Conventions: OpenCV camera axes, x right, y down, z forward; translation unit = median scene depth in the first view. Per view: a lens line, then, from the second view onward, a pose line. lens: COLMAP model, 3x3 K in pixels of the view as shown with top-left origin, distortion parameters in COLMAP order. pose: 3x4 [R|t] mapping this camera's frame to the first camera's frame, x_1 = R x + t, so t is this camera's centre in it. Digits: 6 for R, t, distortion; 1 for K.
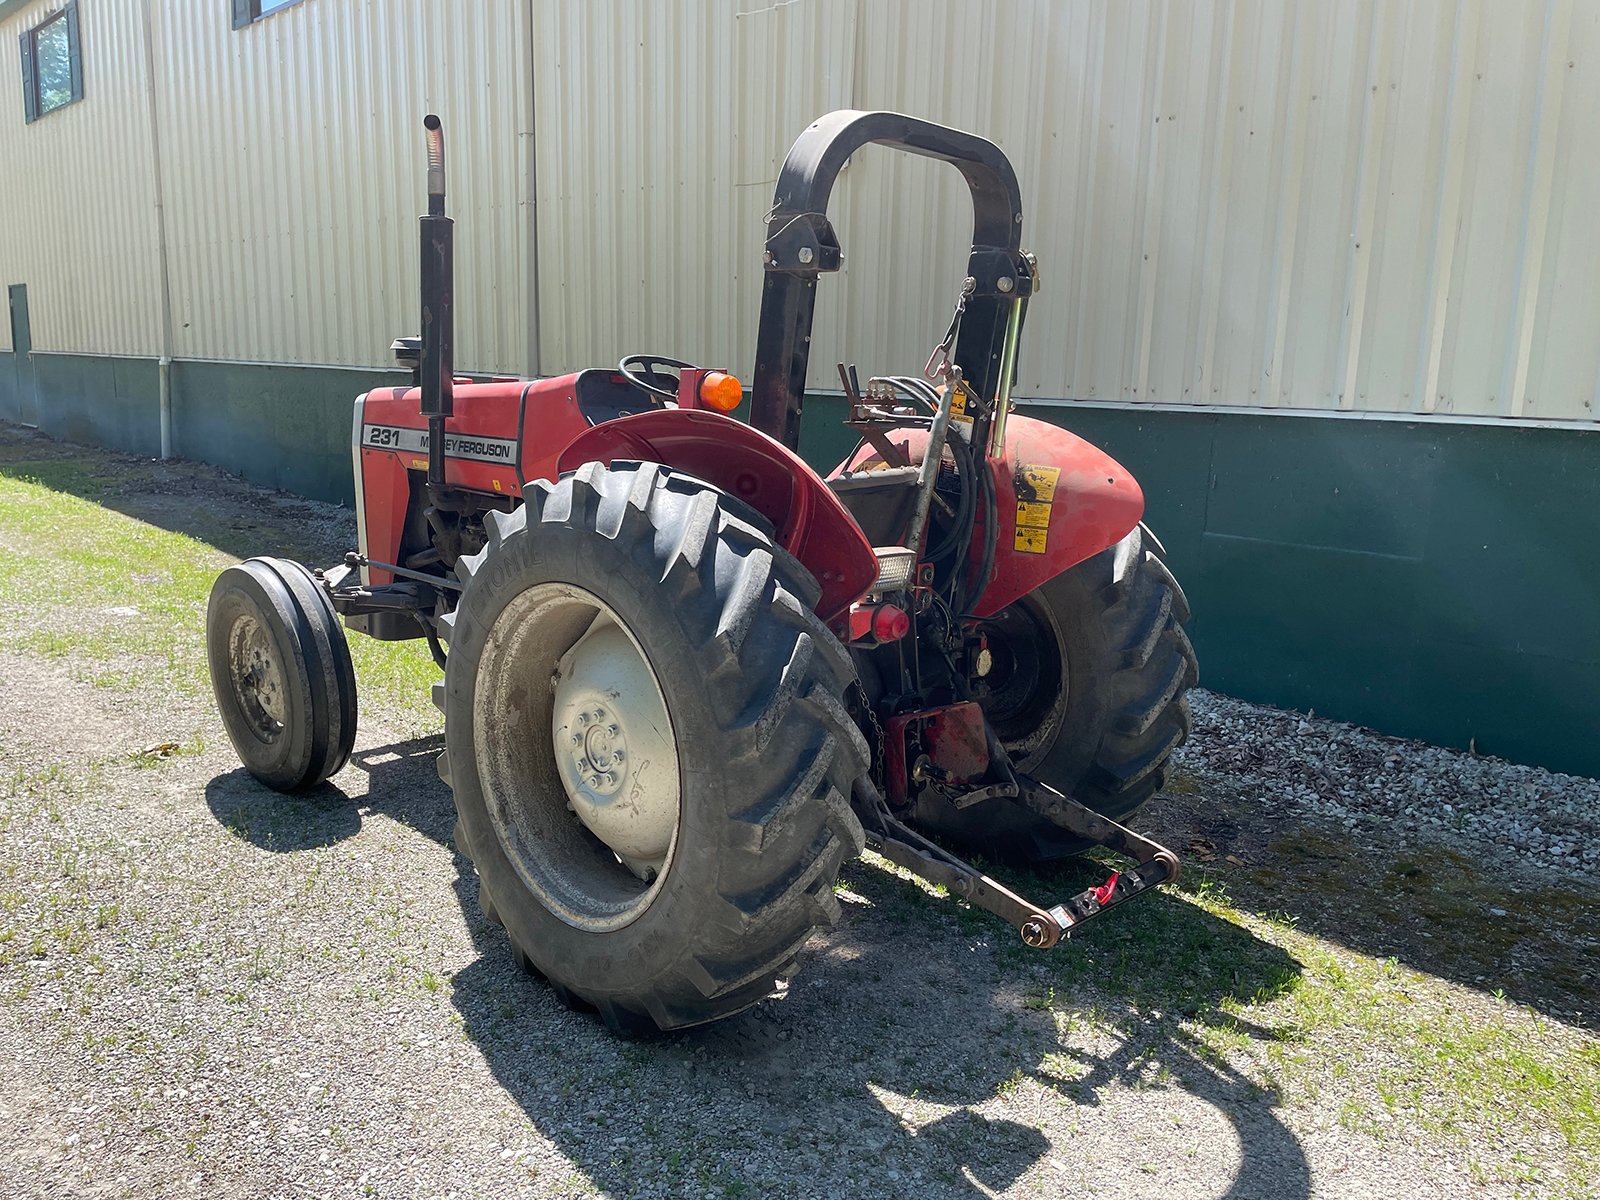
lens RADIAL K [[1222.2, 0, 800.0], [0, 1222.2, 600.0], [0, 0, 1]] dist [0.107316, -0.134100]
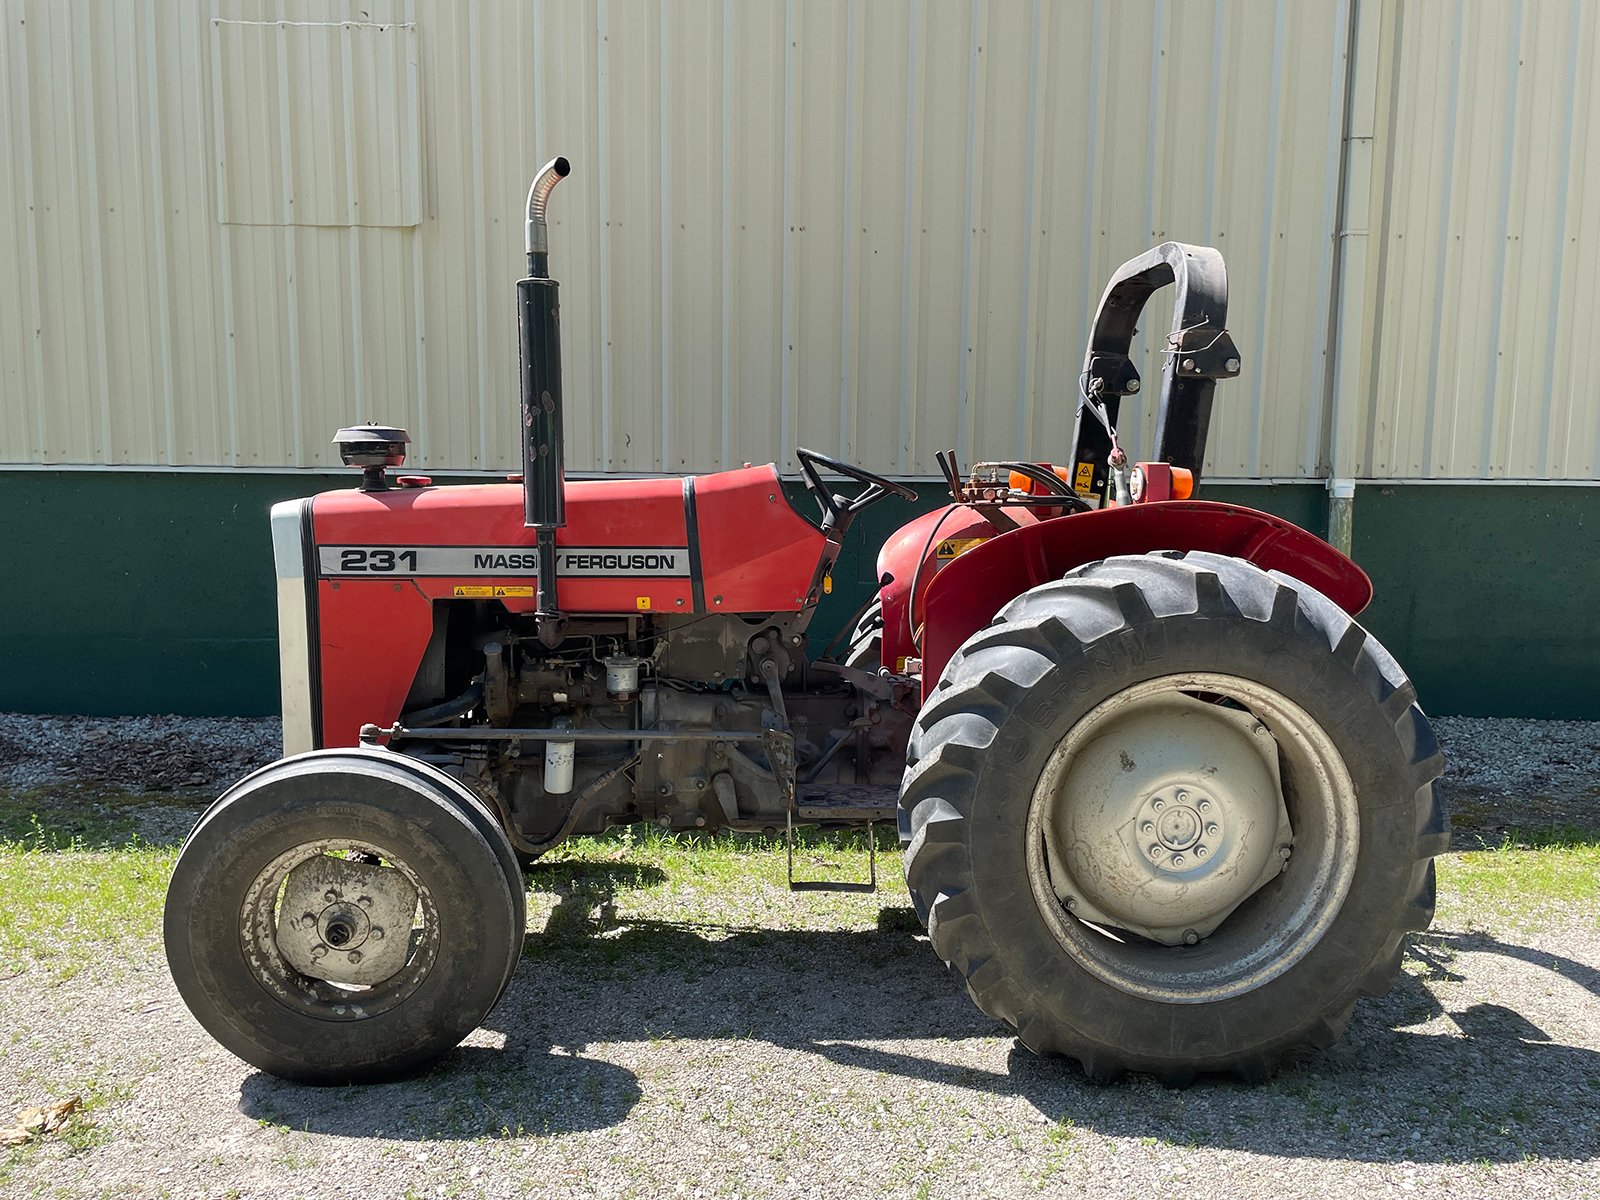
lens RADIAL K [[1222.2, 0, 800.0], [0, 1222.2, 600.0], [0, 0, 1]] dist [0.107316, -0.134100]
pose [[0.661004, -0.112724, 0.741867, -0.813966], [0.145780, 0.989107, 0.020401, -0.099291], [-0.736085, 0.094664, 0.670237, 0.370905]]
